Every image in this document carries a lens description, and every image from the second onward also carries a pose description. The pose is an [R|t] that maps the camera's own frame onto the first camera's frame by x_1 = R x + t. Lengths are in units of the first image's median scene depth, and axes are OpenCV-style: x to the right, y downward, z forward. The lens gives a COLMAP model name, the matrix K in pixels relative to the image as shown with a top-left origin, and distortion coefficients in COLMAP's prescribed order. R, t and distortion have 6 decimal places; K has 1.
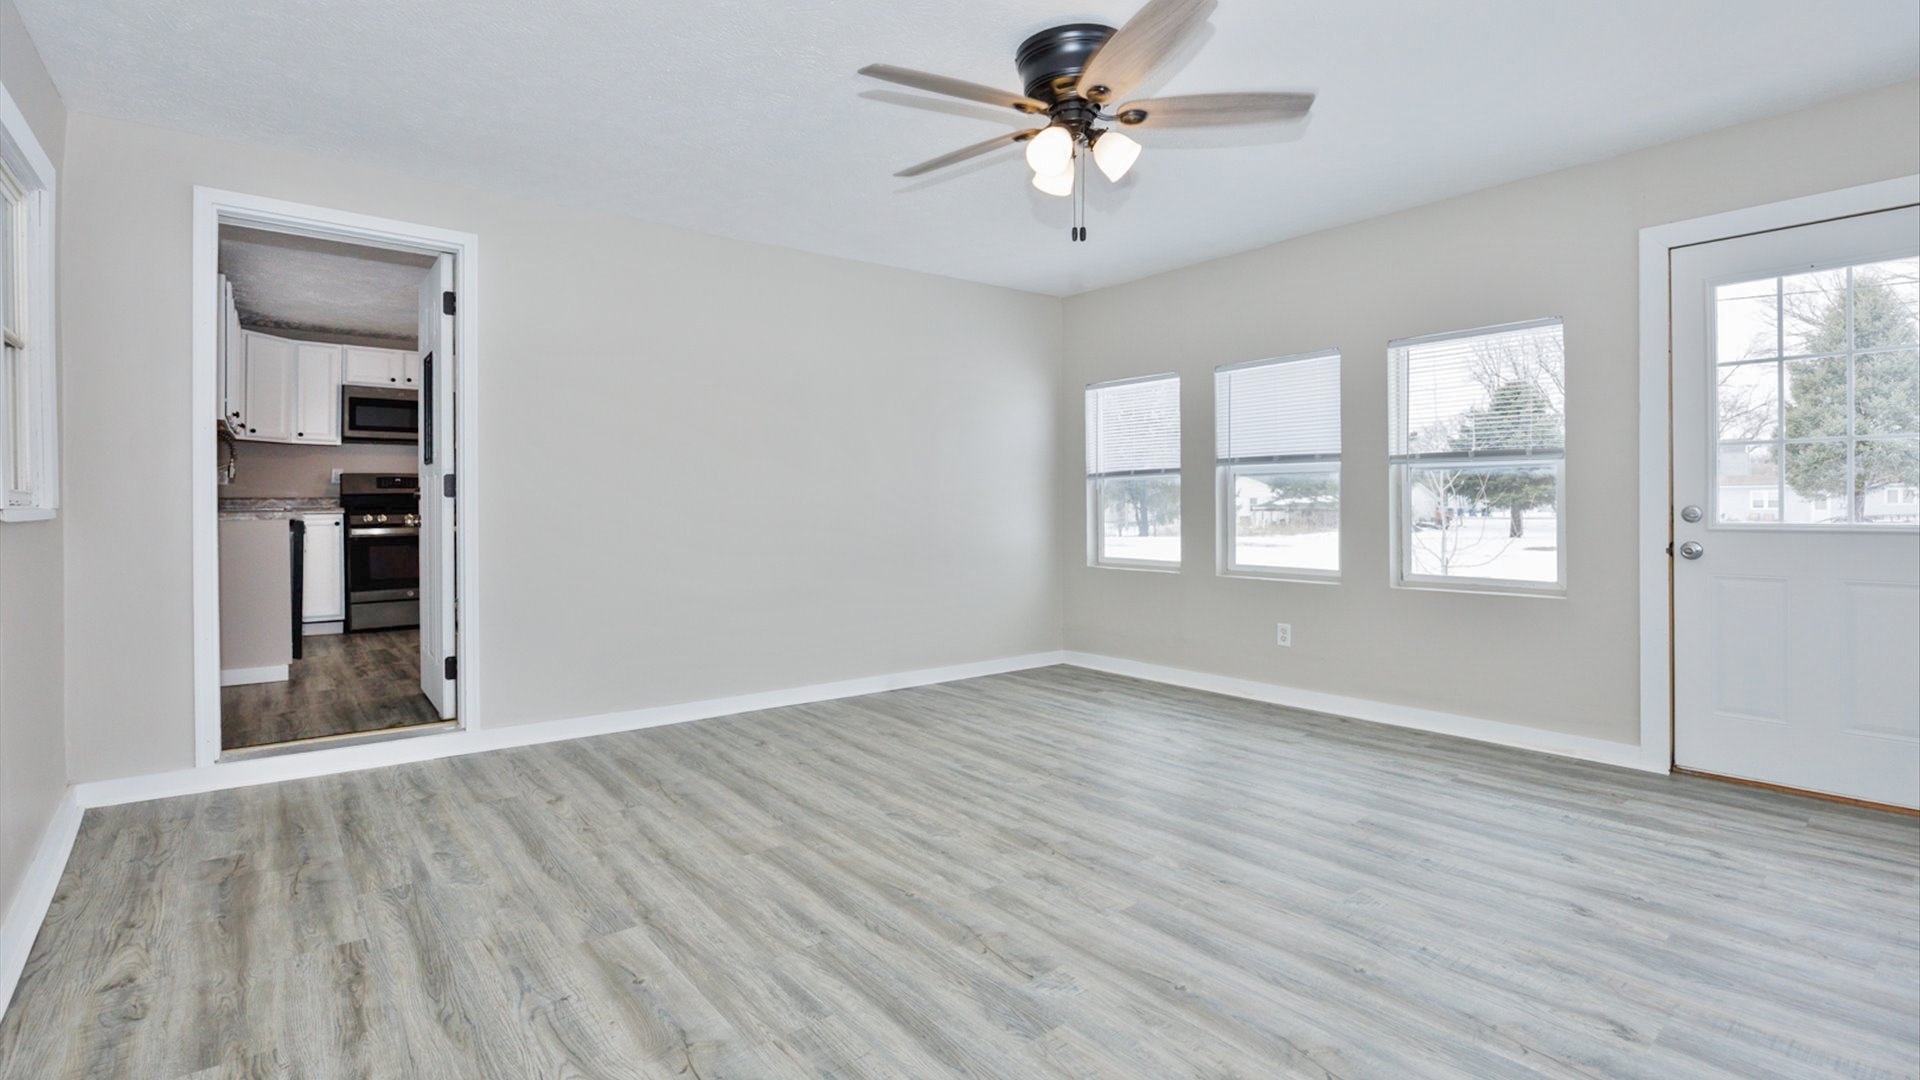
lens RADIAL K [[884.5, 0, 936.2], [0, 884.5, 512.9], [0, 0, 1]] dist [-0.021392, 0.000834]
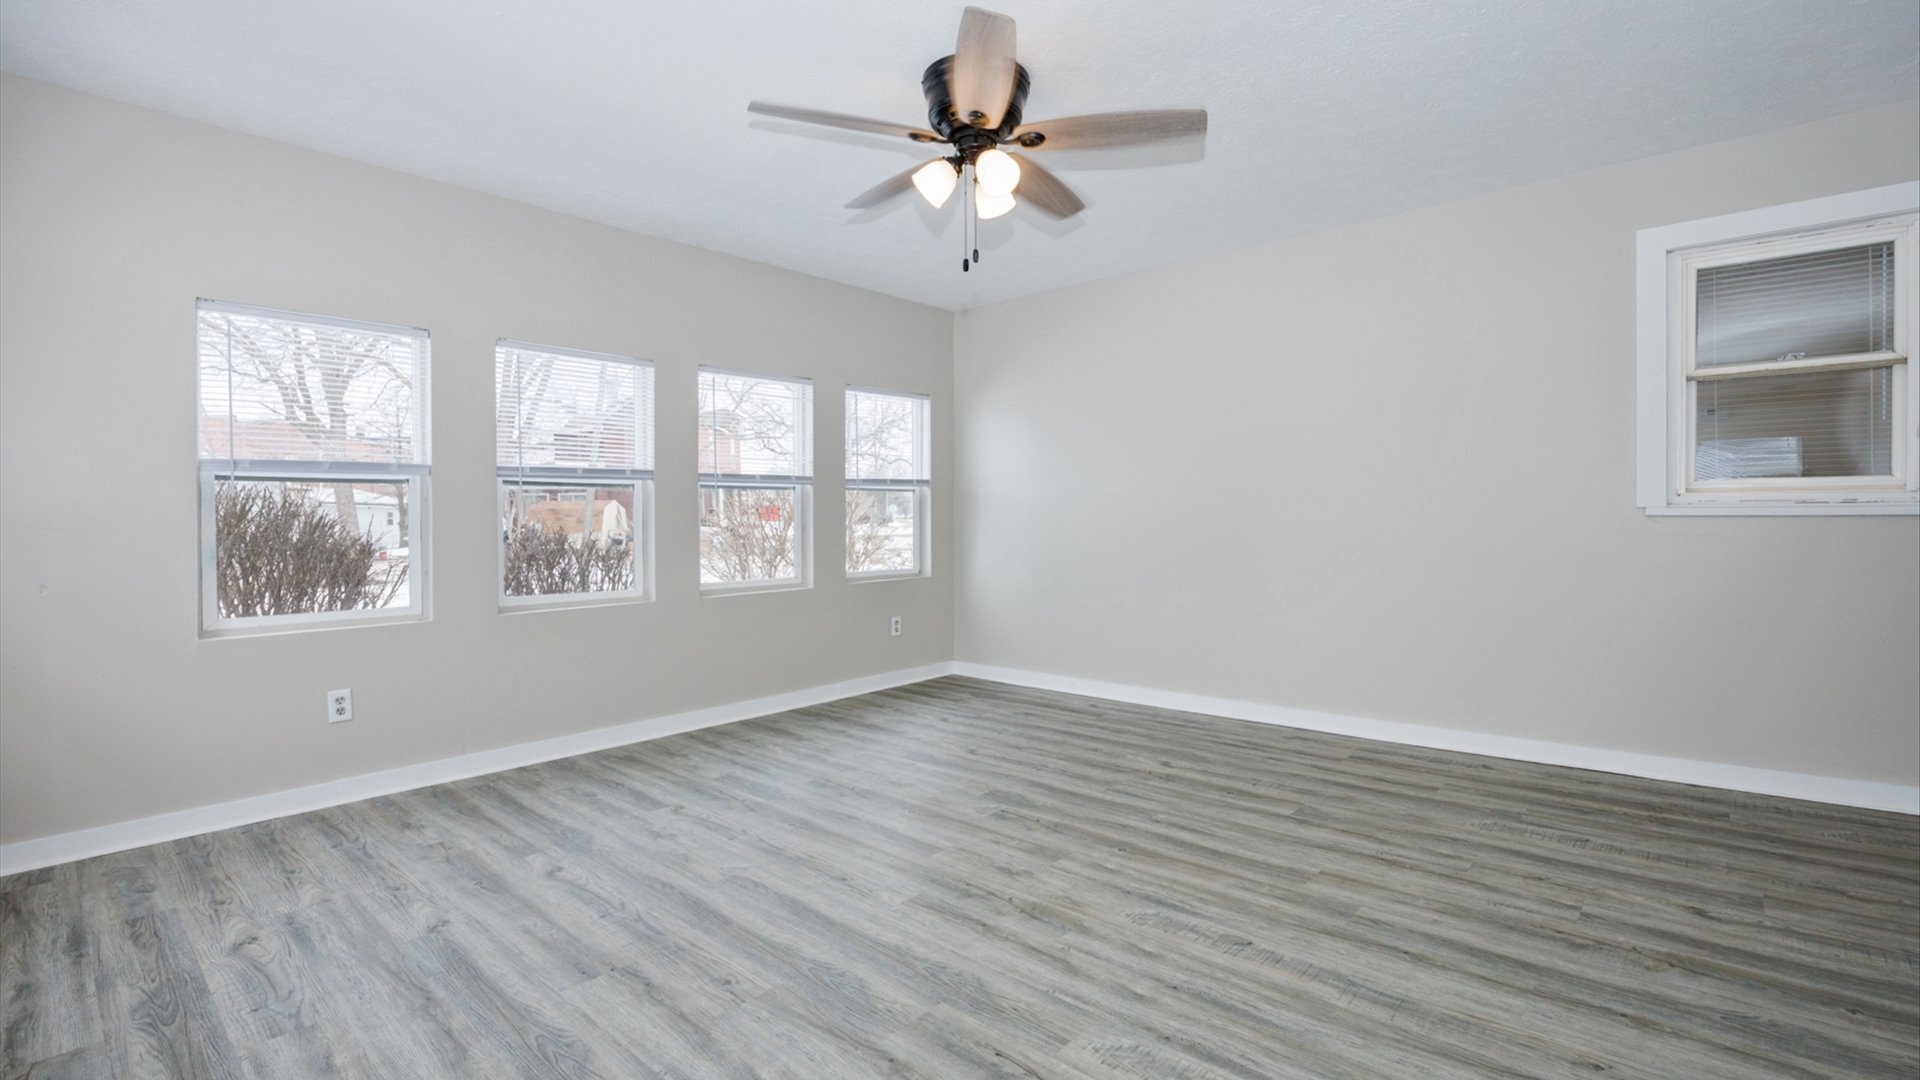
lens RADIAL K [[836.6, 0, 982.4], [0, 836.6, 534.5], [0, 0, 1]] dist [-0.017250, -0.000017]
pose [[-0.978353, 0.023629, -0.205589, 0.336362], [0.016406, 0.999189, 0.036769, -0.022173], [0.206291, 0.032601, -0.977947, 1.860884]]
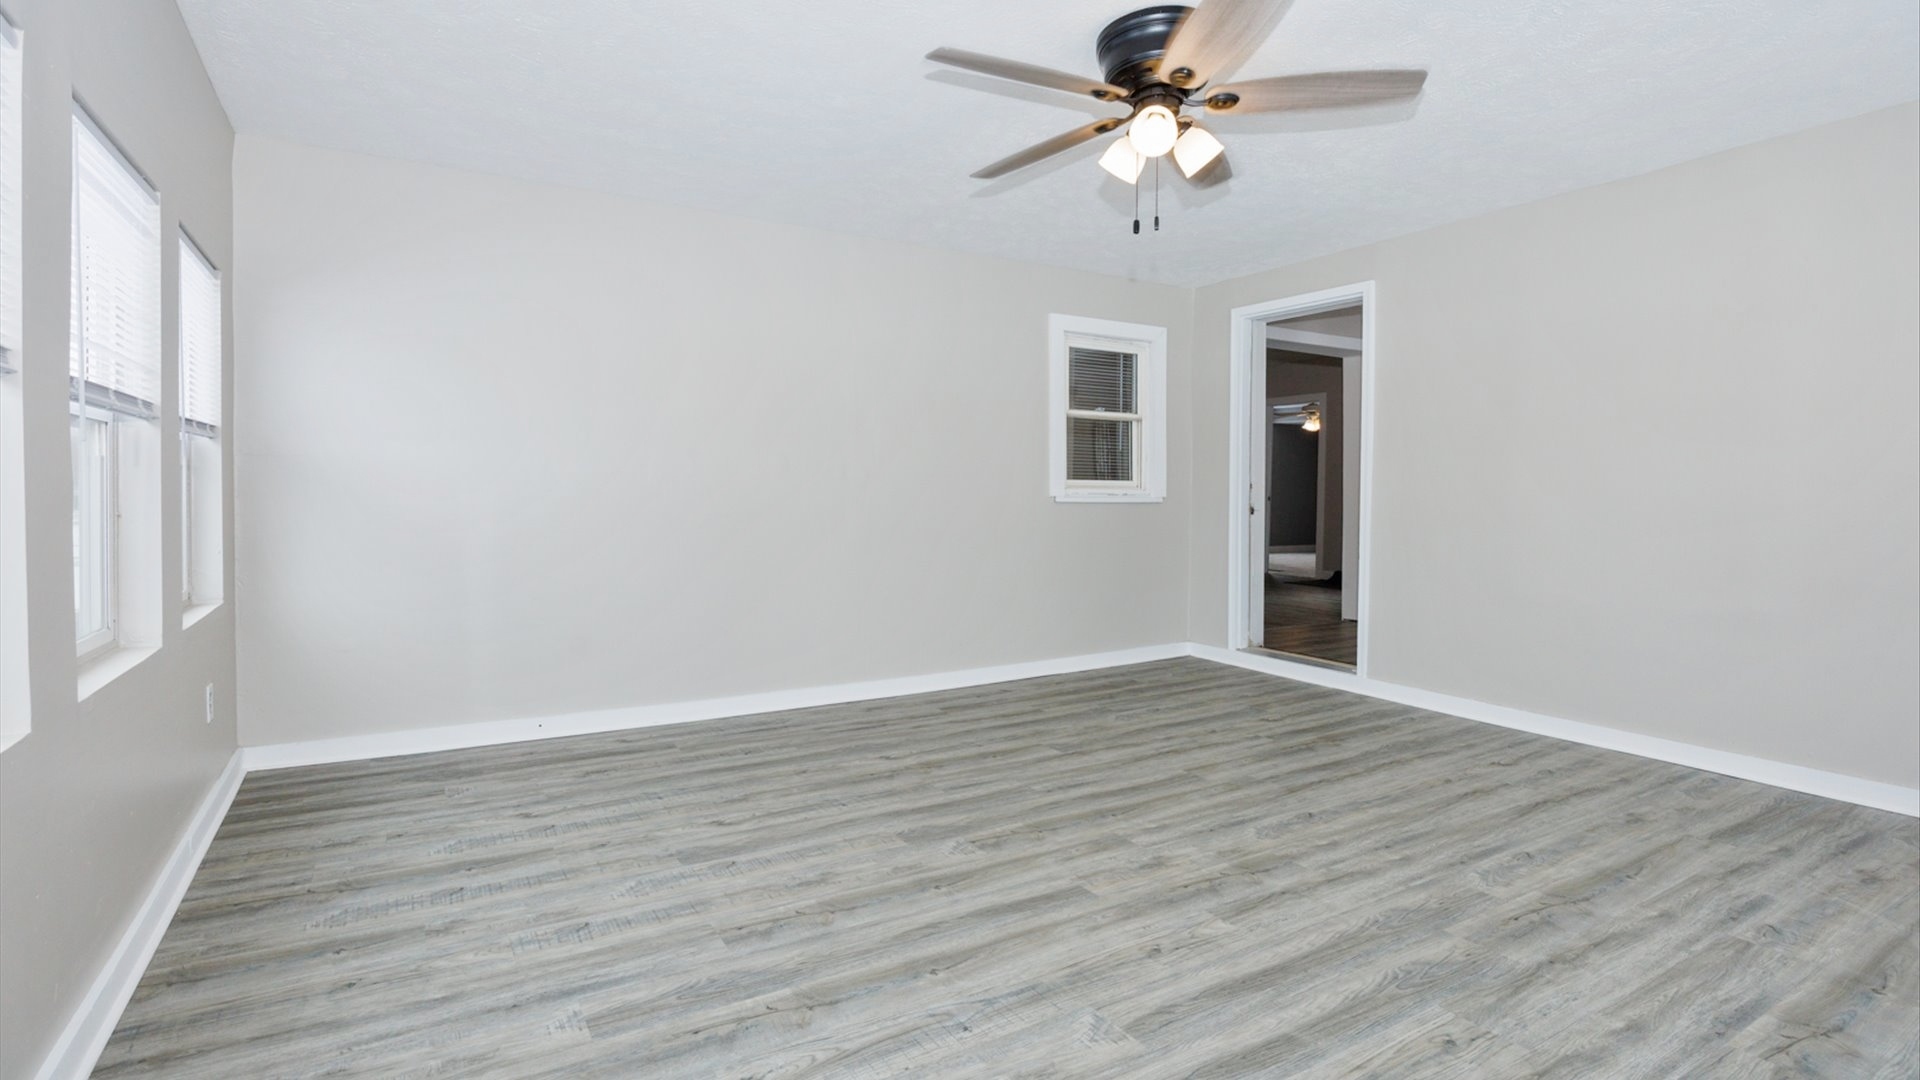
lens RADIAL K [[884.5, 0, 936.2], [0, 884.5, 512.9], [0, 0, 1]] dist [-0.021392, 0.000834]
pose [[-0.136362, 0.025436, -0.990332, 1.058623], [-0.014211, 0.999517, 0.027629, 0.003992], [0.990557, 0.017841, -0.135935, 0.845006]]
